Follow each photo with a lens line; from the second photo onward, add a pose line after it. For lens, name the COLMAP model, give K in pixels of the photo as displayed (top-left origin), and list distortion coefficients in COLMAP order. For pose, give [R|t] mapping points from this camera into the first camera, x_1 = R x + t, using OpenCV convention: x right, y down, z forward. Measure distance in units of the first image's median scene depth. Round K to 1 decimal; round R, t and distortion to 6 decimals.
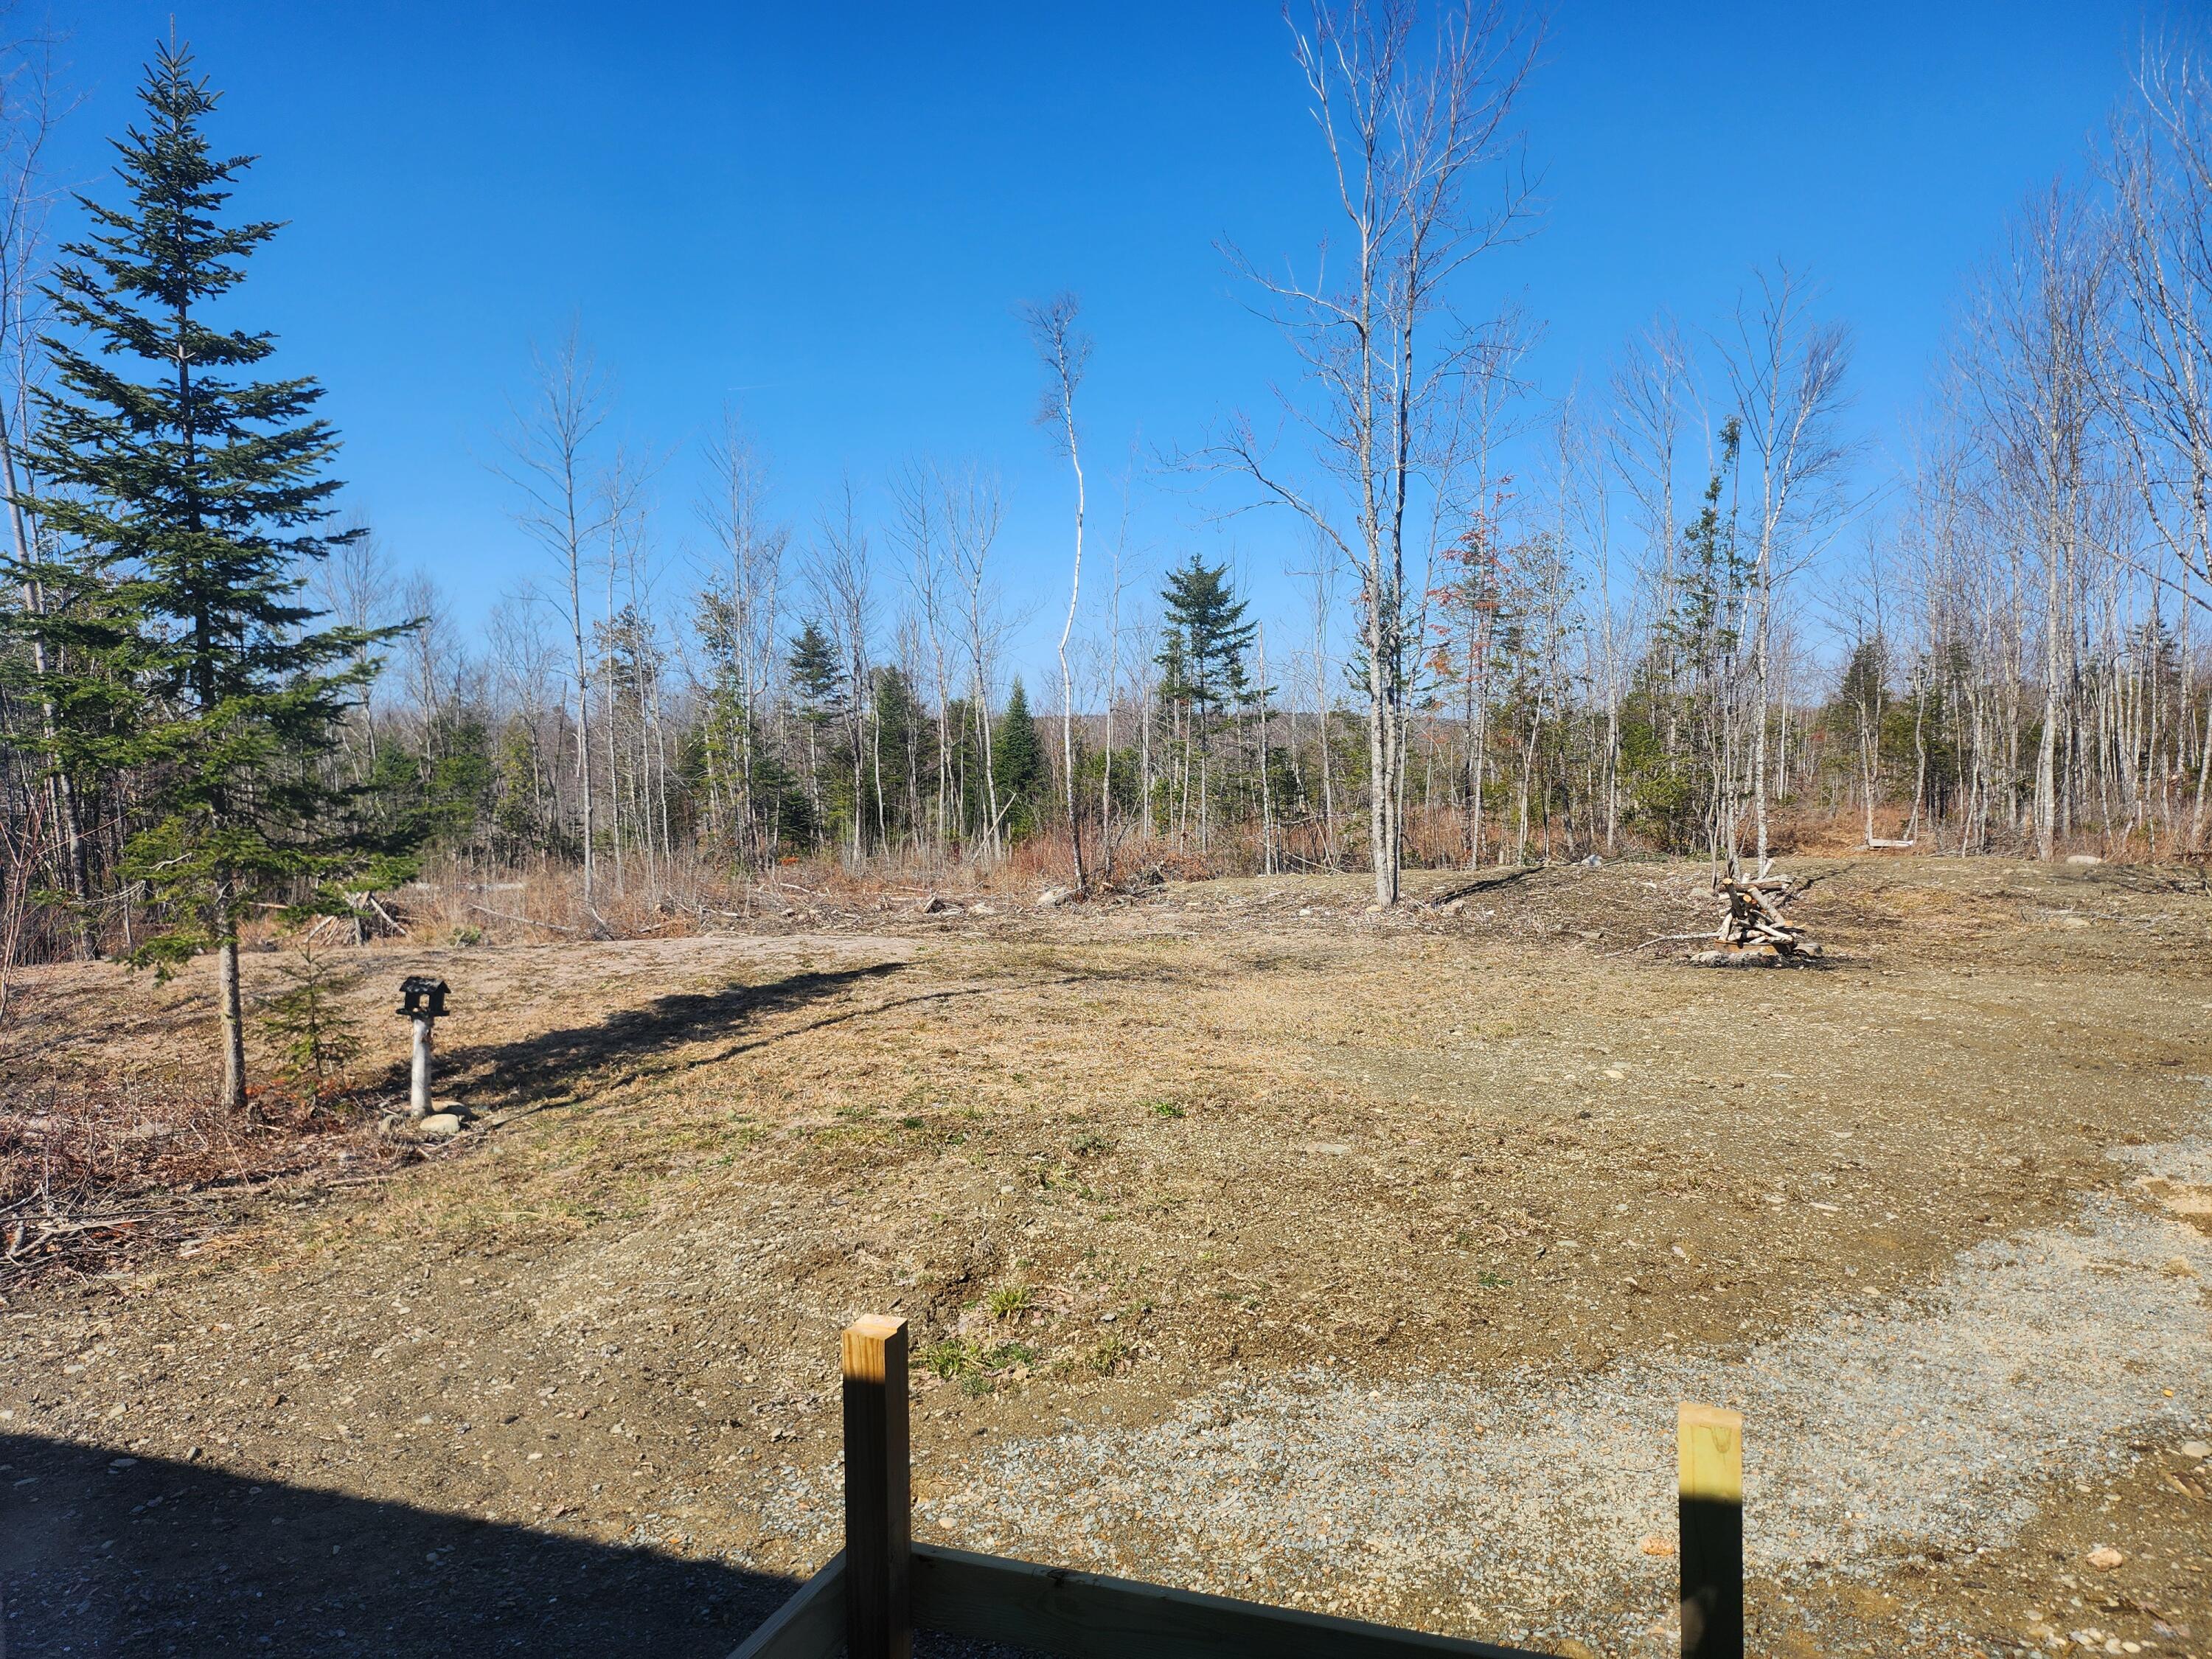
lens RADIAL K [[1533.7, 0, 1108.0], [0, 1533.7, 859.5], [0, 0, 1]] dist [0.076631, -0.063315]
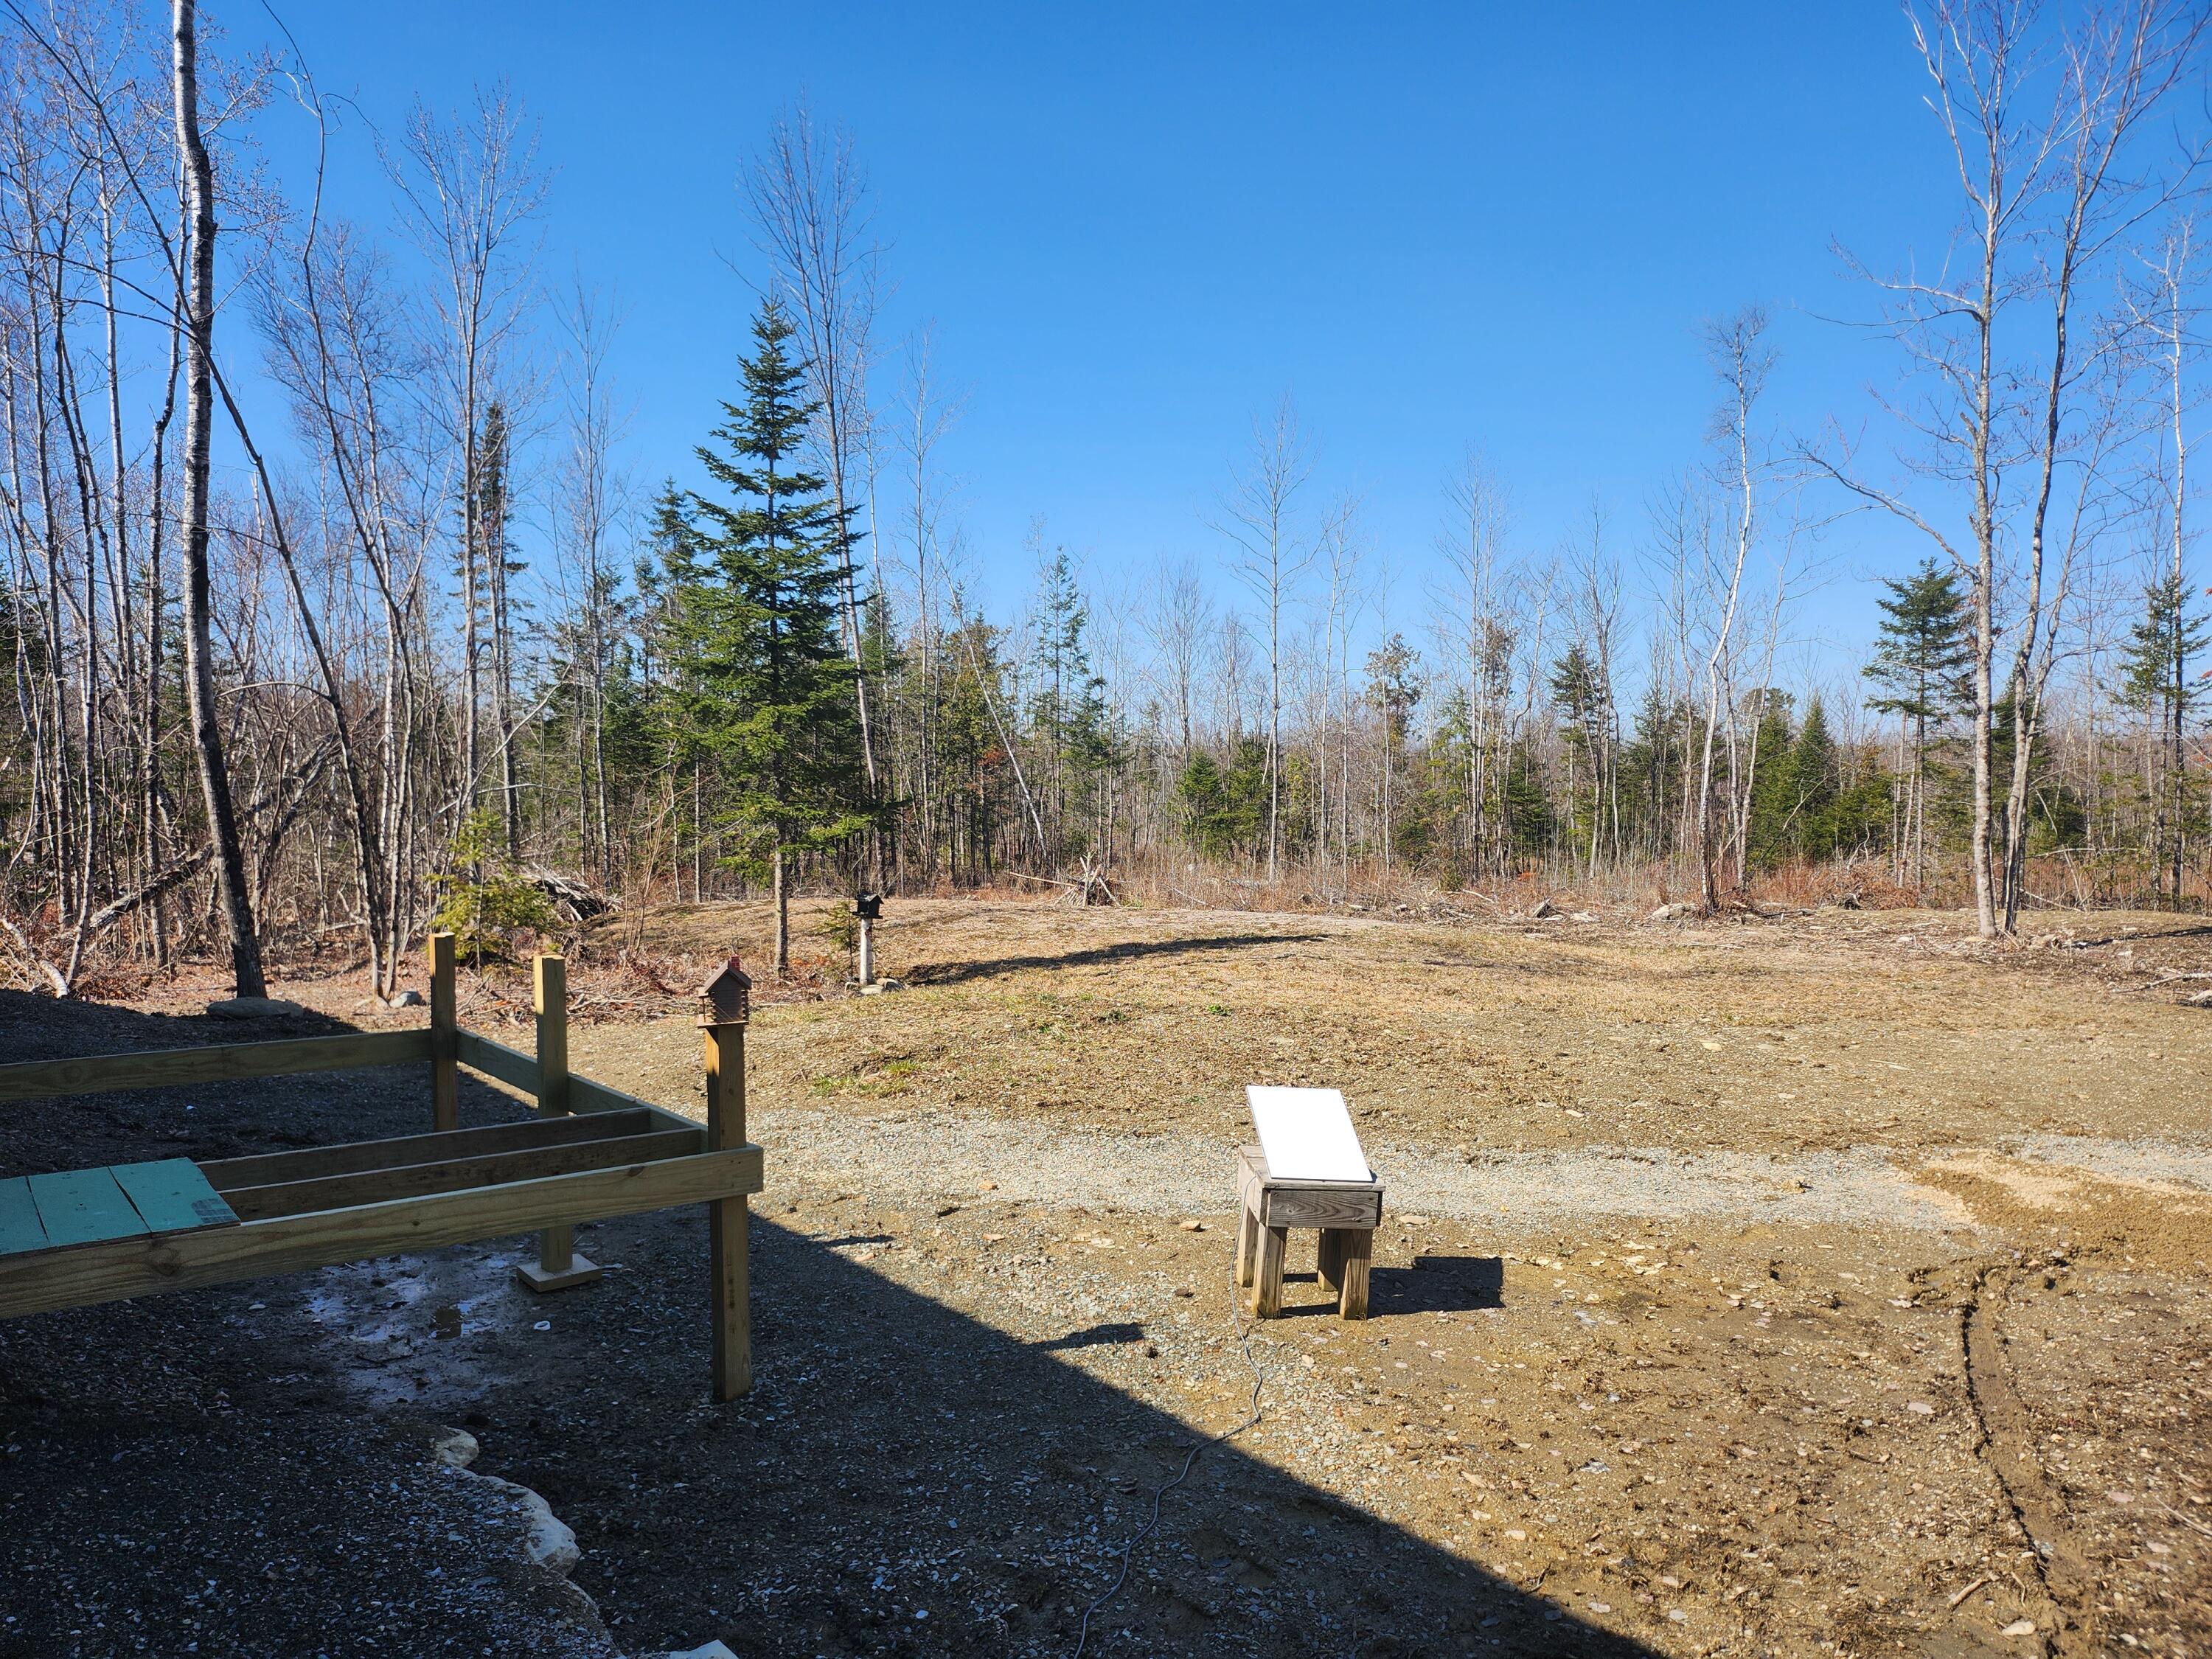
lens RADIAL K [[1558.5, 0, 1143.9], [0, 1558.5, 836.0], [0, 0, 1]] dist [0.067218, -0.070609]
pose [[0.859090, 0.037130, -0.510477, 0.229746], [-0.053771, 0.998393, -0.017873, 0.014260], [0.508993, 0.042804, 0.859706, -0.064684]]
